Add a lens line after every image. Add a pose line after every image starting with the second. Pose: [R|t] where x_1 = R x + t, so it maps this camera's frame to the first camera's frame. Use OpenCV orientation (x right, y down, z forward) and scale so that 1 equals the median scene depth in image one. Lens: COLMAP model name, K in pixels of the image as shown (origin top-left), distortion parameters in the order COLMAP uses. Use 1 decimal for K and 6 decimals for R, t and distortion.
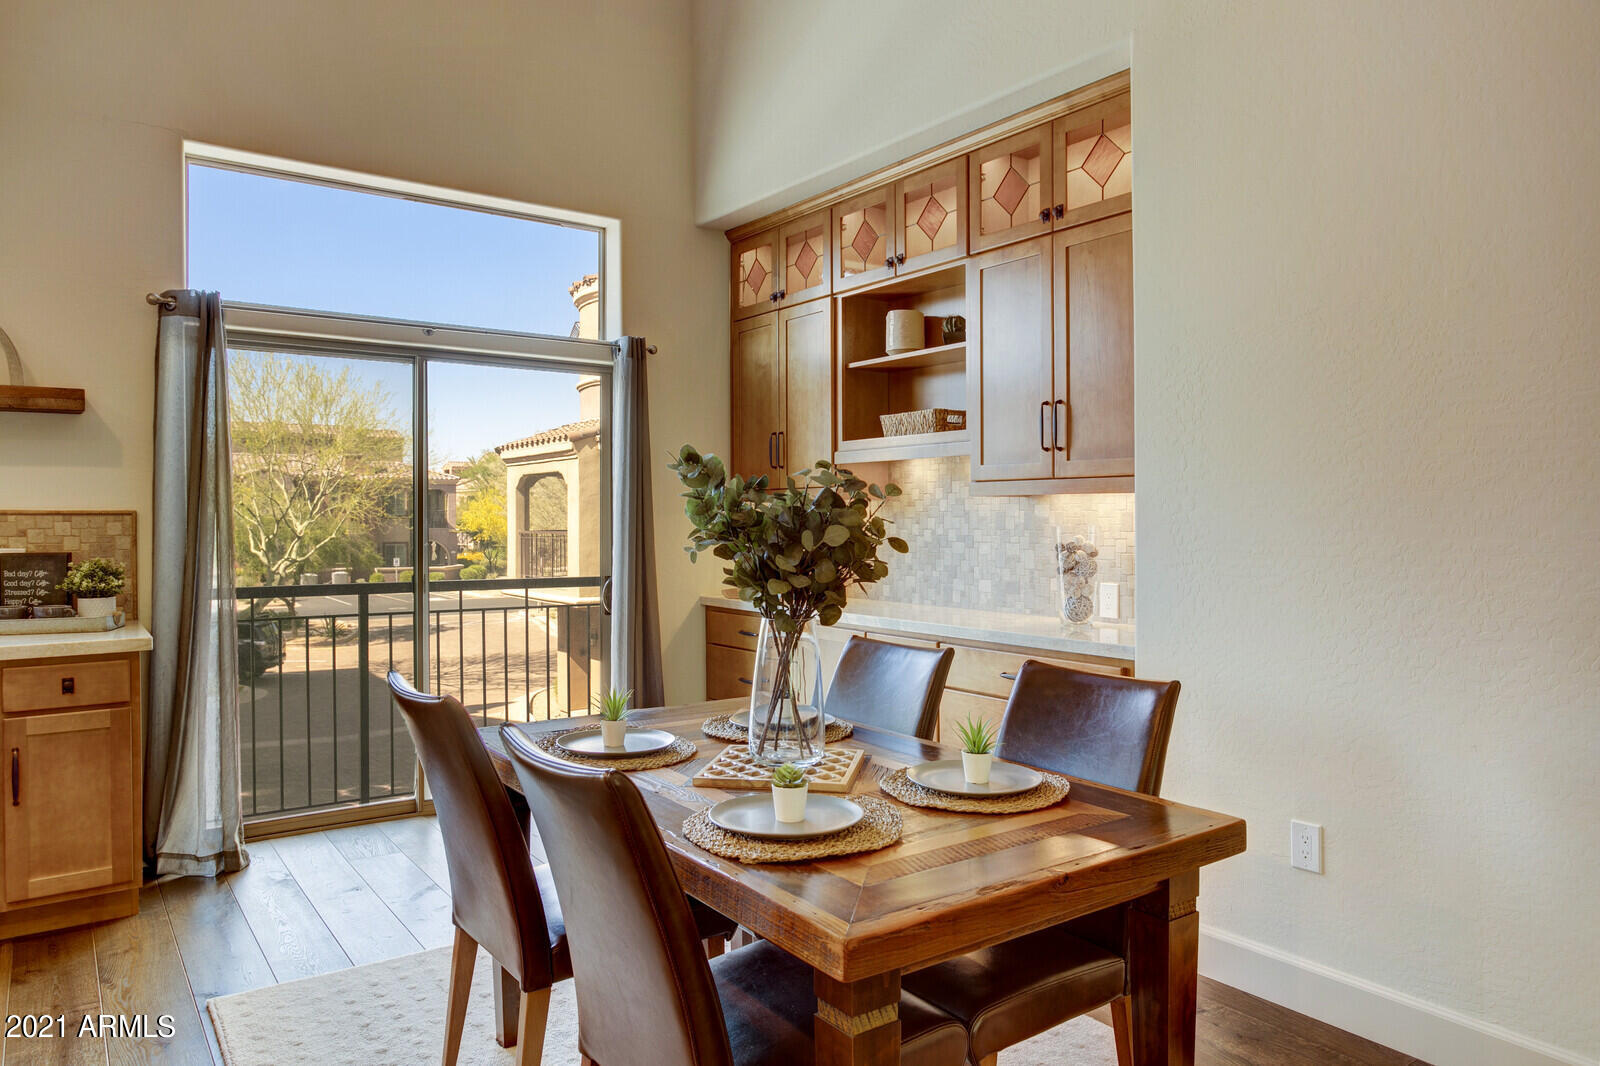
lens RADIAL K [[1054.0, 0, 805.0], [0, 1054.0, 526.9], [0, 0, 1]] dist [-0.010258, 0.006412]
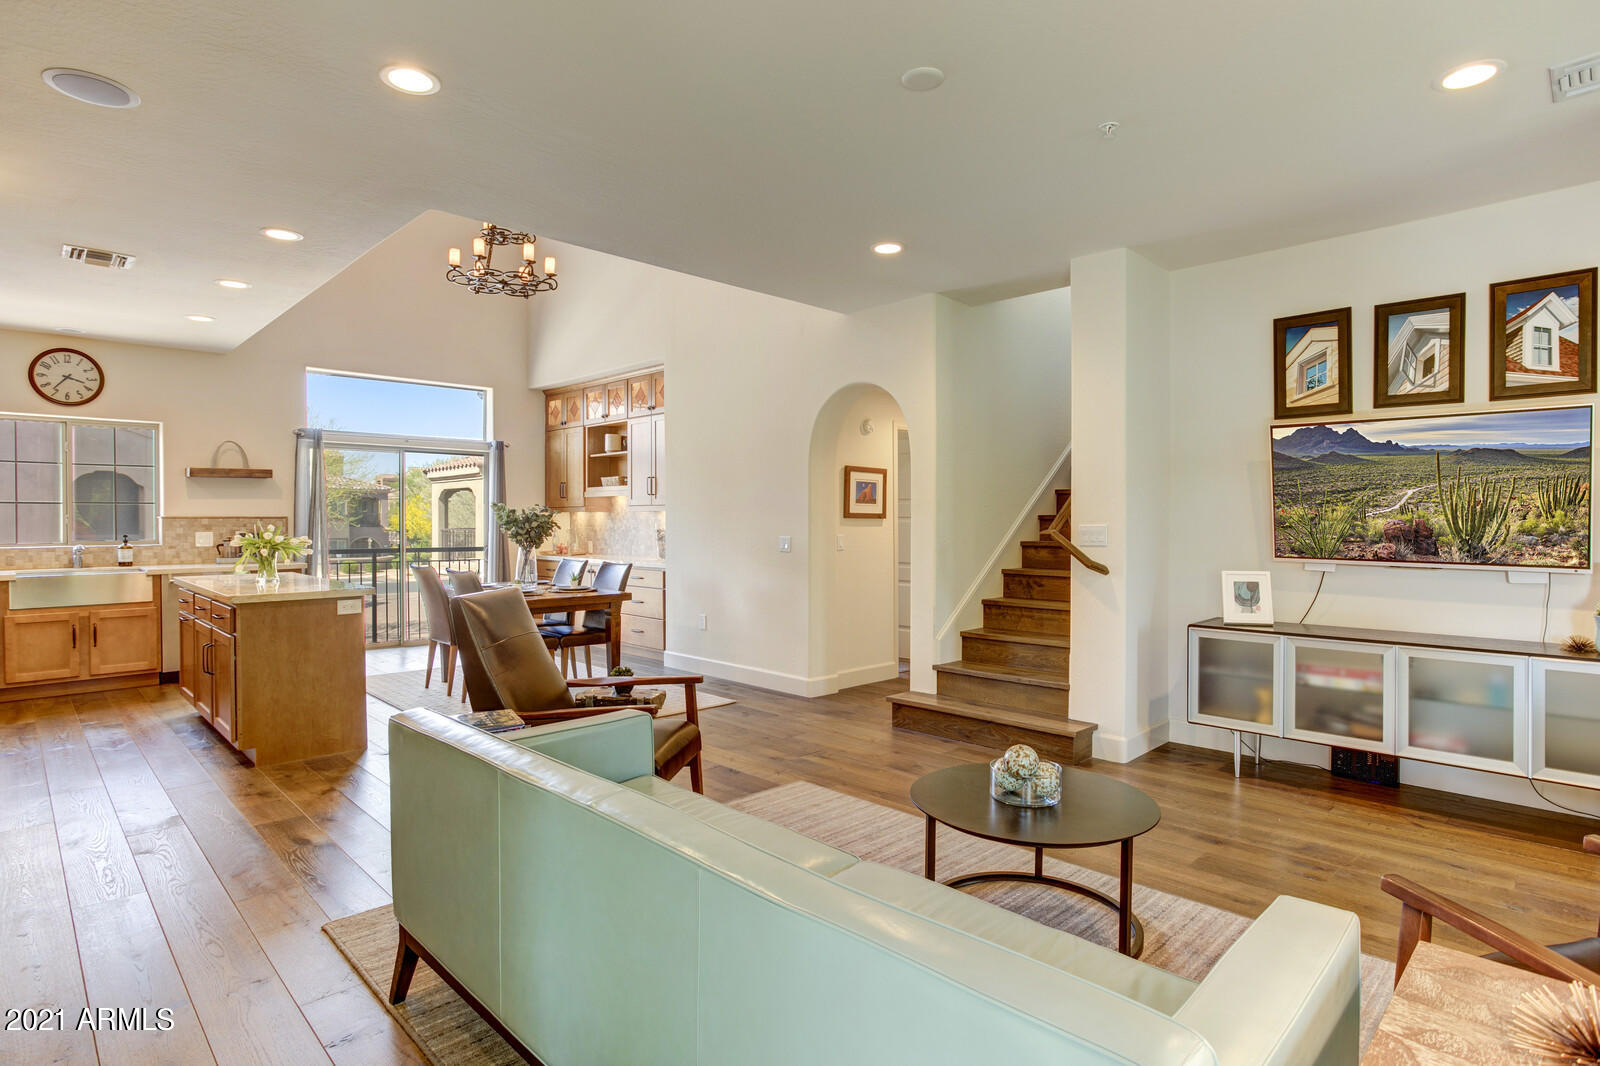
lens RADIAL K [[859.1, 0, 786.1], [0, 859.1, 523.5], [0, 0, 1]] dist [-0.004433, 0.006141]
pose [[0.992735, 0.000583, 0.120317, 0.288152], [-0.000079, 0.999991, -0.004198, 0.009329], [-0.120318, 0.004158, 0.992727, -1.143069]]
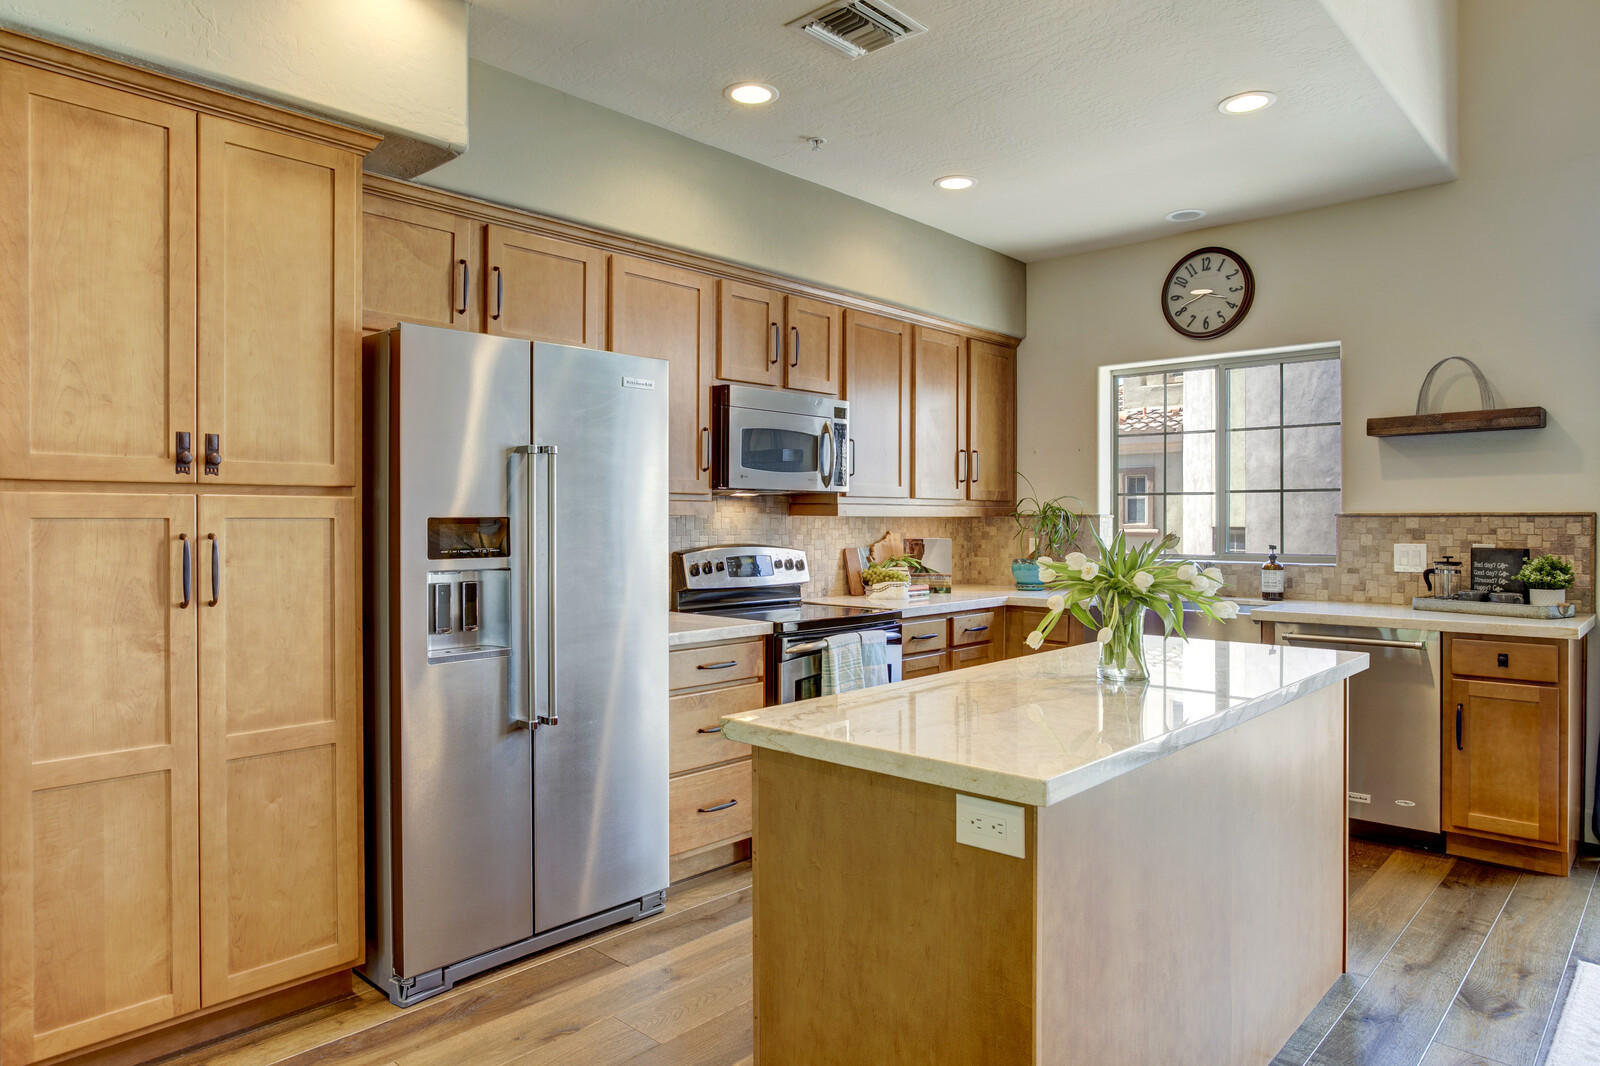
lens RADIAL K [[991.1, 0, 805.2], [0, 991.1, 525.8], [0, 0, 1]] dist [-0.013845, 0.005731]
pose [[0.196421, 0.008777, -0.980480, 0.192122], [-0.010914, 0.999918, 0.006764, 0.000257], [0.980459, 0.009373, 0.196501, 0.005082]]
